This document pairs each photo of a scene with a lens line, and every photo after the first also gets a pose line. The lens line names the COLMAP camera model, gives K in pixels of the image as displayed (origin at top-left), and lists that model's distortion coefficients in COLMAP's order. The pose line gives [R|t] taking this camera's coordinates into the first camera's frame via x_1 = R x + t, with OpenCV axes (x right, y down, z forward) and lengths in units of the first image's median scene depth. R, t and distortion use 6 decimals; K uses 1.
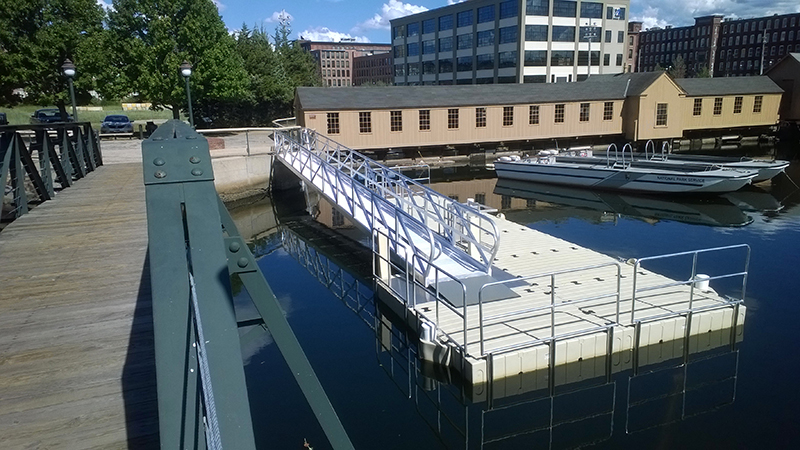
lens RADIAL K [[570.5, 0, 400.0], [0, 570.5, 225.0], [0, 0, 1]] dist [0.147908, -0.185925]
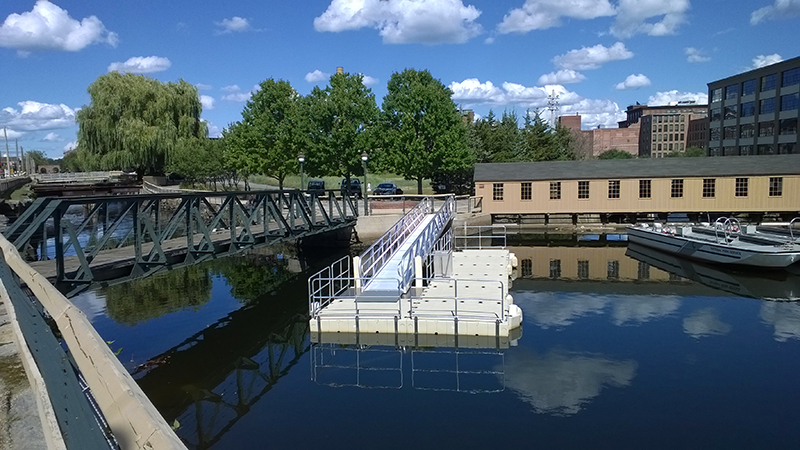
lens RADIAL K [[570.5, 0, 400.0], [0, 570.5, 225.0], [0, 0, 1]] dist [0.147908, -0.185925]
pose [[0.843017, 0.053120, -0.535257, 0.104277], [-0.111804, 0.990682, -0.077770, 0.003163], [0.526138, 0.125405, 0.841102, -0.036726]]
